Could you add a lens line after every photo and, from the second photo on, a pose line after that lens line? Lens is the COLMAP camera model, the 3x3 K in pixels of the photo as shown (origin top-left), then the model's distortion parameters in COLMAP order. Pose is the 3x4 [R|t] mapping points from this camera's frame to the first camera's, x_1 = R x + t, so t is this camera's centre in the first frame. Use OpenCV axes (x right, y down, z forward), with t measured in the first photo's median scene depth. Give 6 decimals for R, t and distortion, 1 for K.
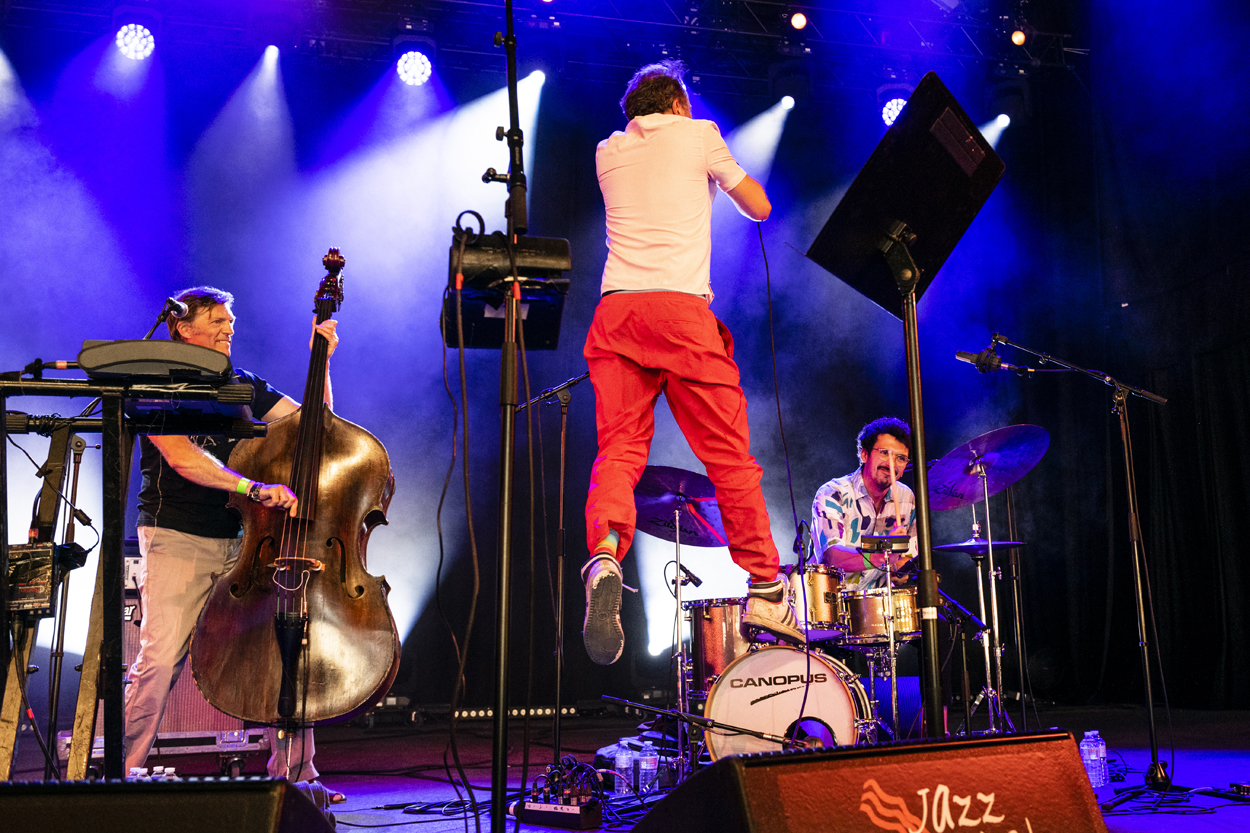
lens RADIAL K [[1151.5, 0, 658.2], [0, 1151.5, 403.2], [0, 0, 1]] dist [-0.017313, 0.000000]
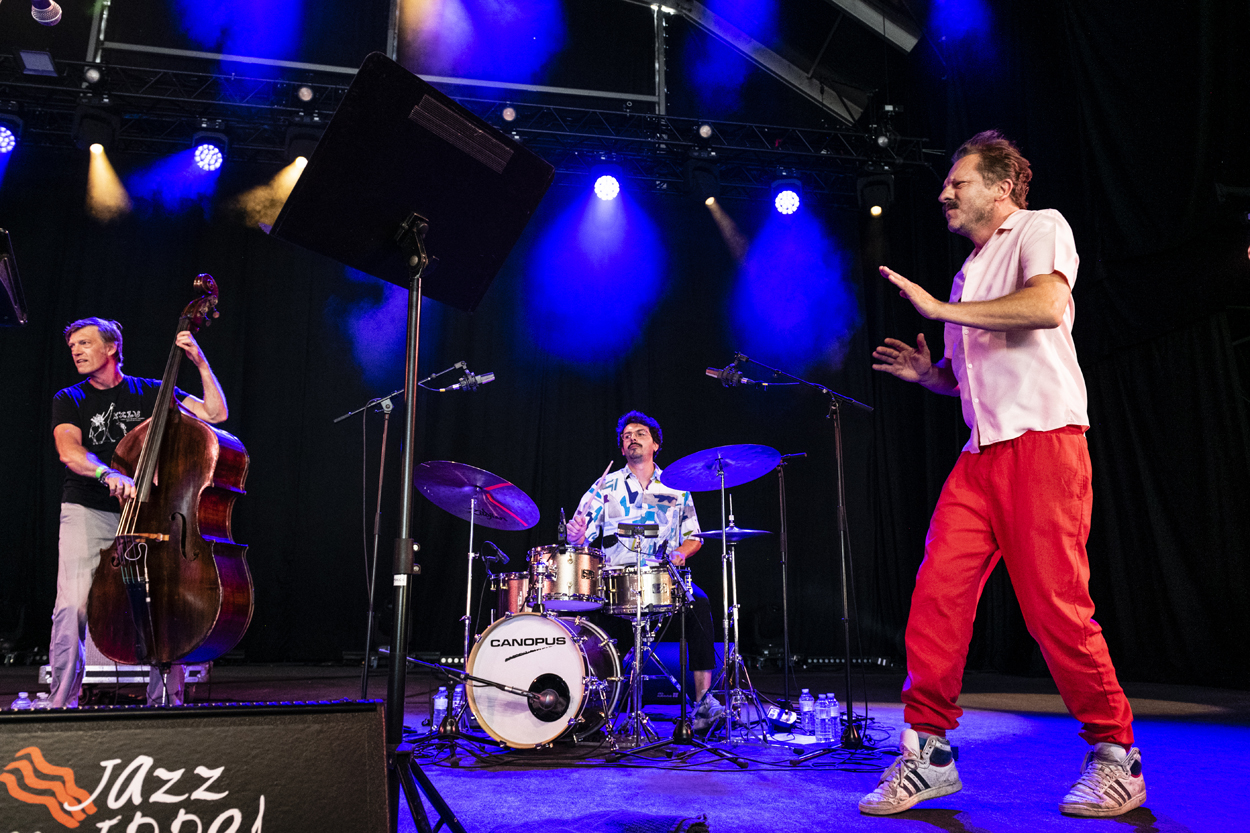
lens RADIAL K [[820.7, 0, 655.8], [0, 820.7, 443.5], [0, 0, 1]] dist [-0.038206, 0.007550]
pose [[0.995901, 0.009260, -0.089976, 0.293670], [-0.009115, 0.999956, 0.002019, 0.031201], [0.089991, -0.001190, 0.995942, 0.161376]]
